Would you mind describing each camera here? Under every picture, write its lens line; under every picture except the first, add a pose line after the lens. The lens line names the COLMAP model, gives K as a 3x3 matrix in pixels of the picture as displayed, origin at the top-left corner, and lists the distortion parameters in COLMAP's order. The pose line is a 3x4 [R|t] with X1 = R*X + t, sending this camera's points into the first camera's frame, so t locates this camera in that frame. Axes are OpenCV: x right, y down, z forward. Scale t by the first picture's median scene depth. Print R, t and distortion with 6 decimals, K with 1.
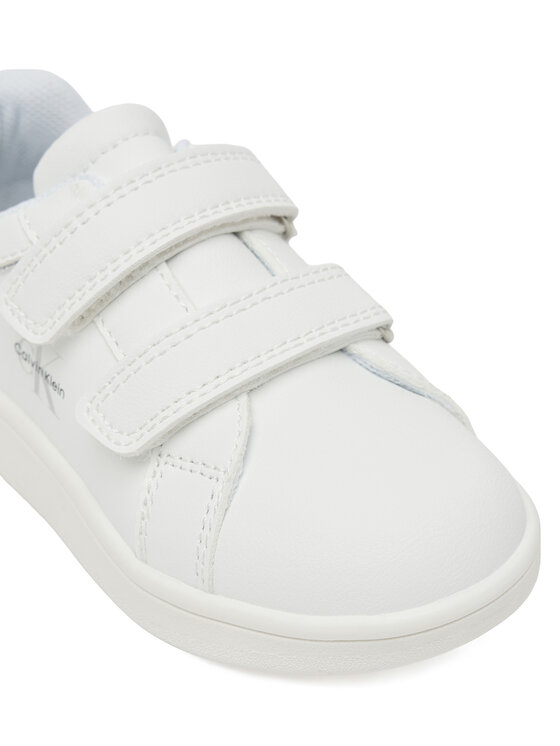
lens RADIAL K [[1612.4, 0, 281.2], [0, 1612.4, 373.4], [0, 0, 1]] dist [-0.046338, 0.000000]
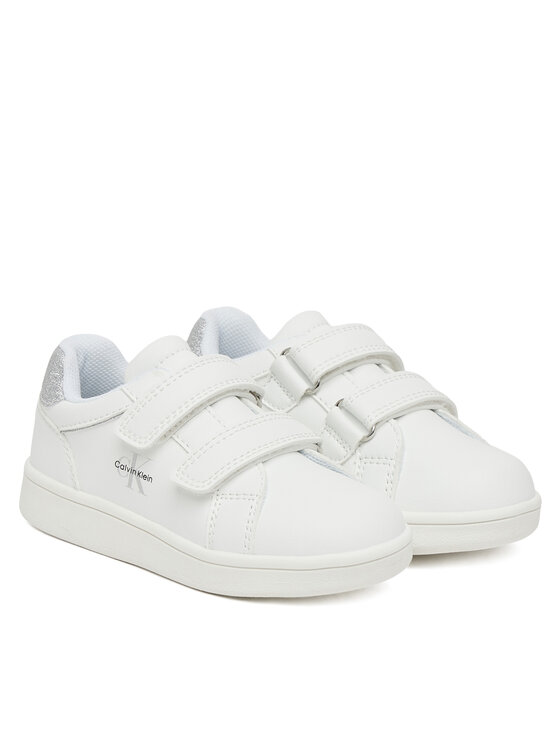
lens RADIAL K [[2189.7, 0, 279.6], [0, 2189.7, 372.9], [0, 0, 1]] dist [0.156098, 0.000000]
pose [[0.970085, 0.021281, 0.241832, -0.631146], [0.065046, 0.936943, -0.343376, 0.806787], [-0.233890, 0.348834, 0.907530, -1.423938]]
